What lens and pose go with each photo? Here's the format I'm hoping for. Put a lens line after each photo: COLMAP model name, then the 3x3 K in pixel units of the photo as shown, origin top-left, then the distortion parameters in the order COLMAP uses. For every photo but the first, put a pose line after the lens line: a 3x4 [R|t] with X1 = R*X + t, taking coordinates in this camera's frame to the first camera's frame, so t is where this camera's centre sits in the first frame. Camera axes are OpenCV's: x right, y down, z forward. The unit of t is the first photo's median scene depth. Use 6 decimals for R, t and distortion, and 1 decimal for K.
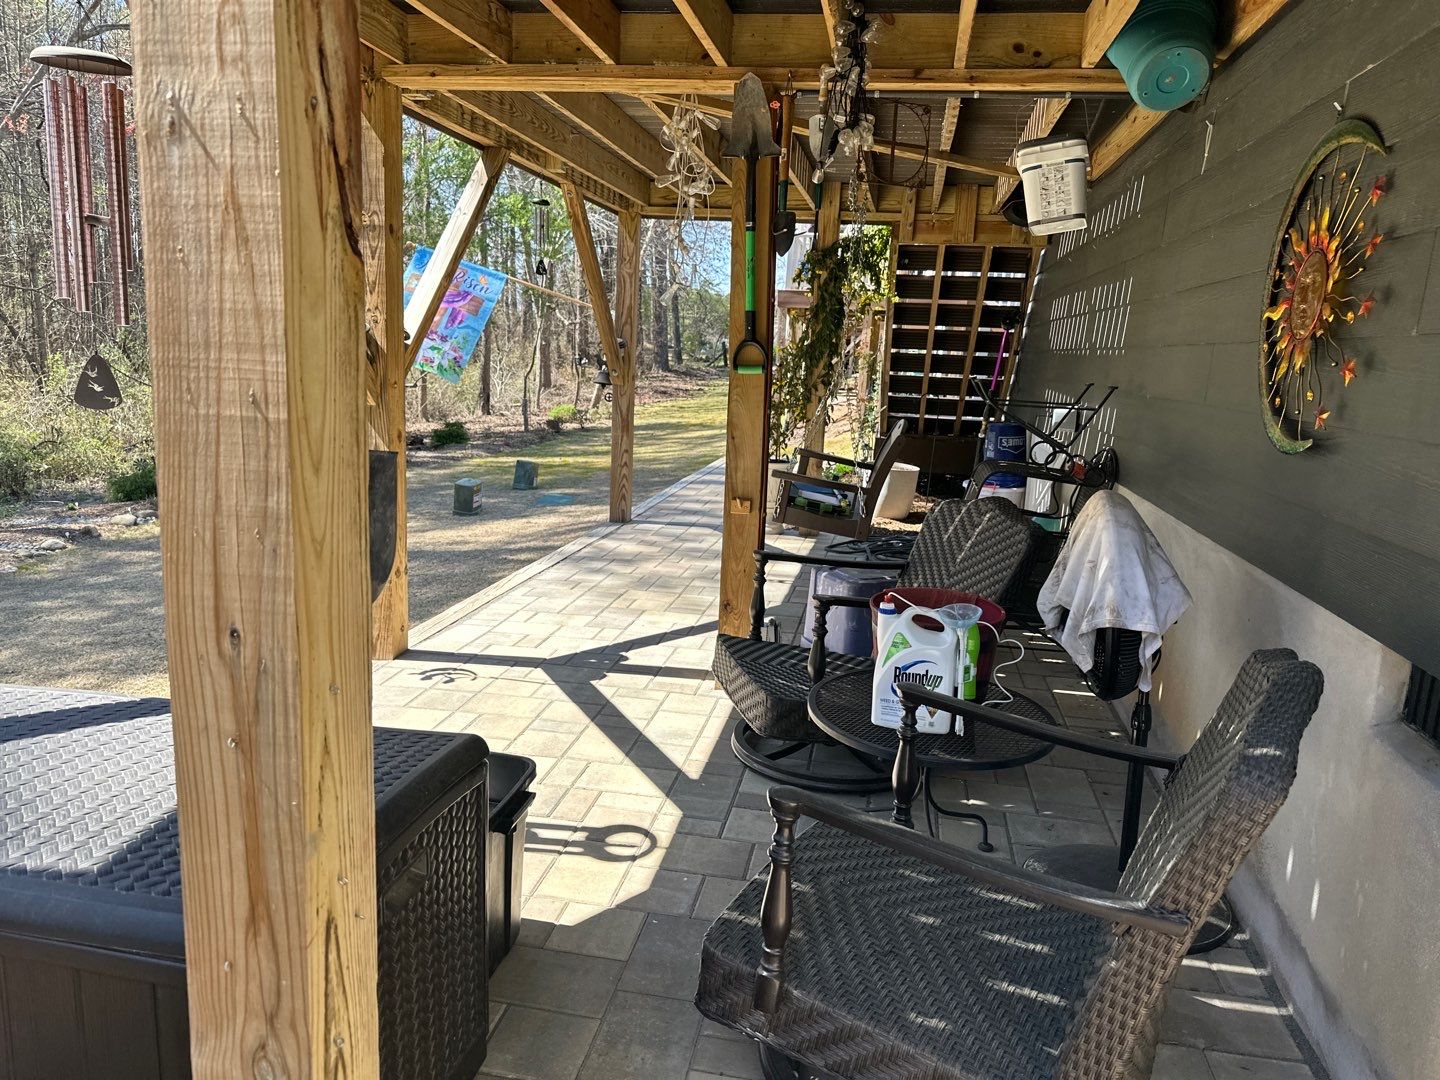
lens RADIAL K [[1015.9, 0, 729.3], [0, 1015.9, 540.6], [0, 0, 1]] dist [0.122656, -0.184781]
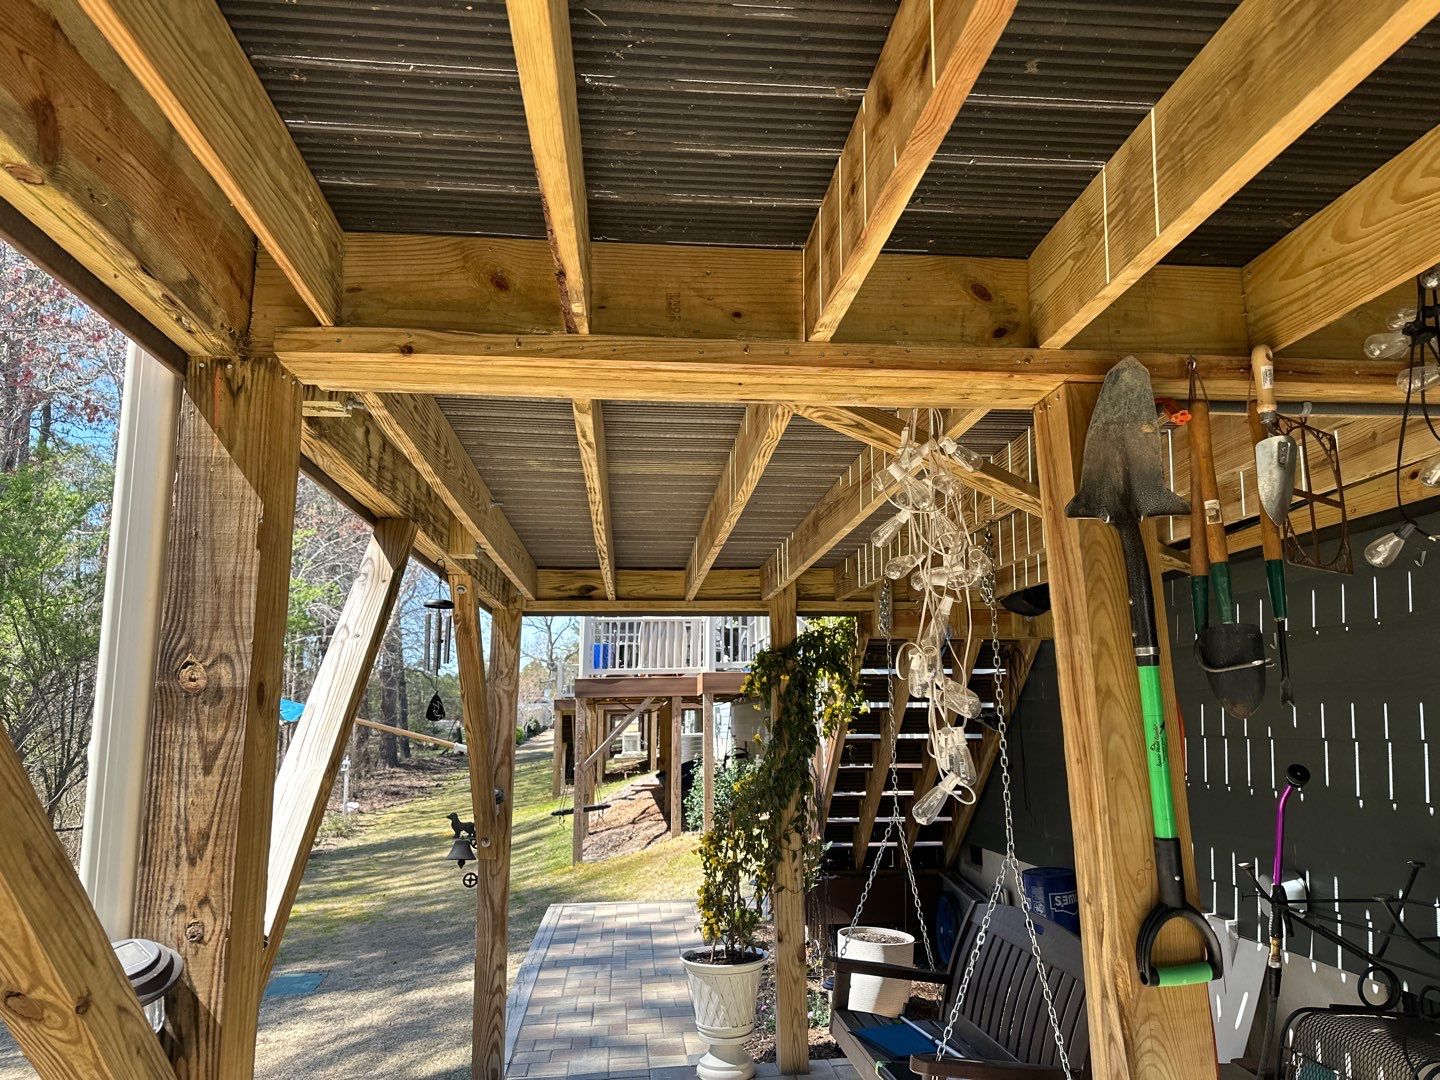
lens RADIAL K [[1003.5, 0, 736.1], [0, 1003.5, 558.9], [0, 0, 1]] dist [0.112957, -0.140291]
pose [[0.958063, -0.012884, 0.286268, -0.148246], [0.107966, 0.941600, -0.318957, -0.114895], [-0.265441, 0.336488, 0.903503, 0.323347]]
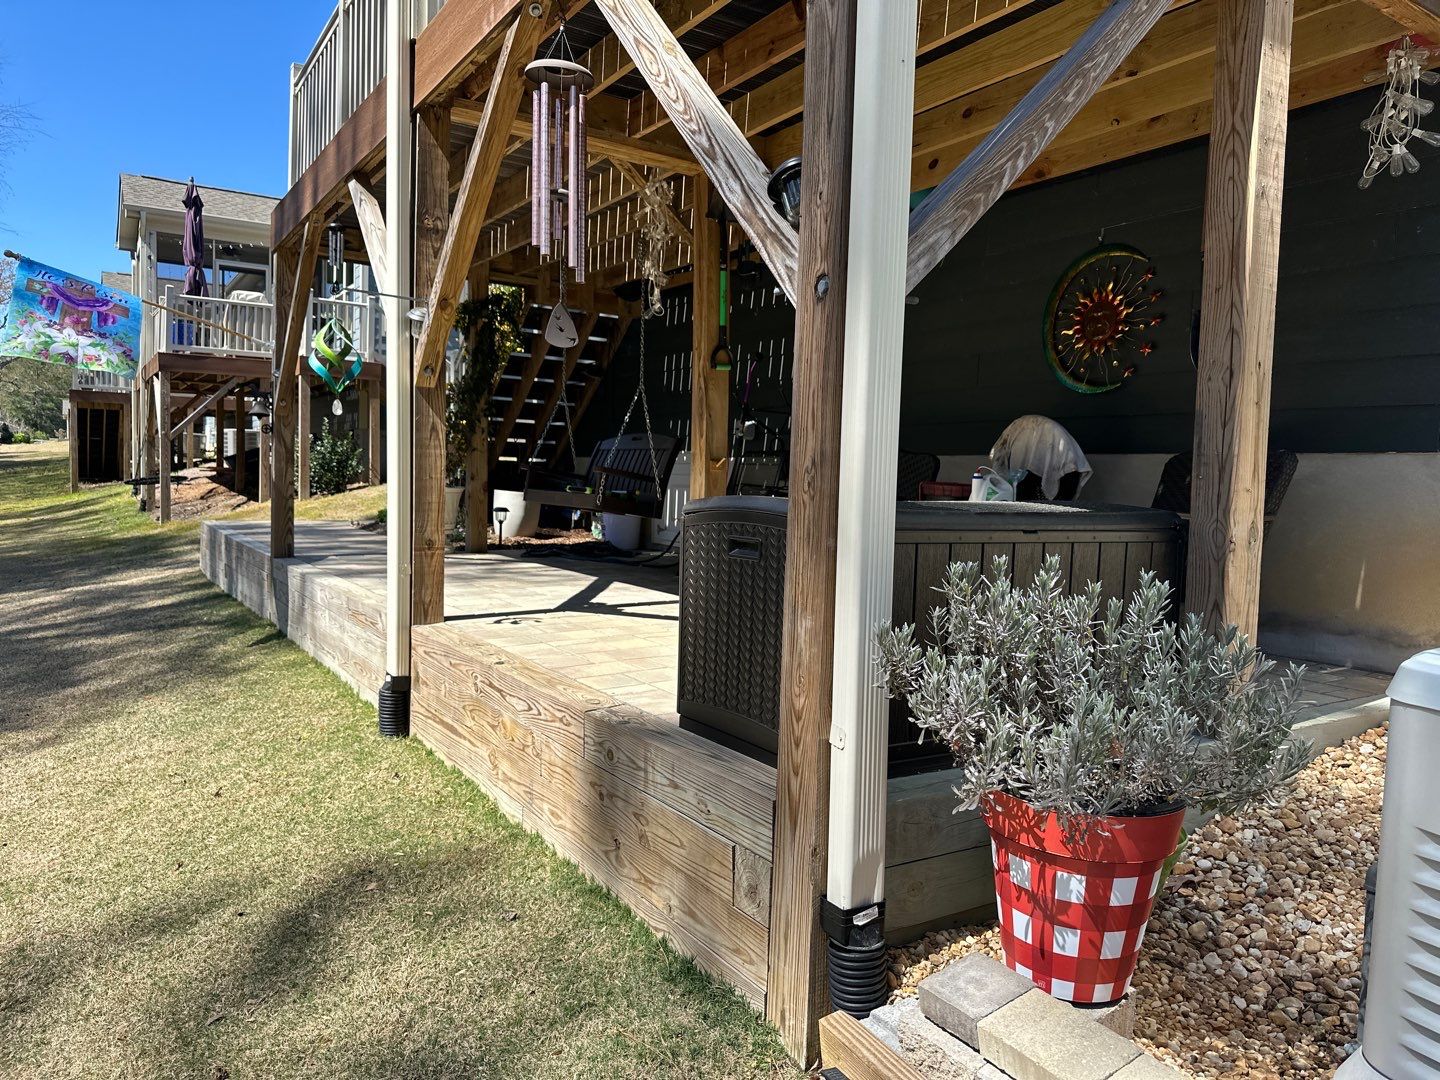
lens RADIAL K [[1024.2, 0, 722.6], [0, 1024.2, 547.5], [0, 0, 1]] dist [0.109993, -0.191907]
pose [[0.736221, -0.065003, 0.673612, -0.504557], [0.125940, 0.991148, -0.042001, 0.072427], [-0.664919, 0.115757, 0.737891, -0.005969]]
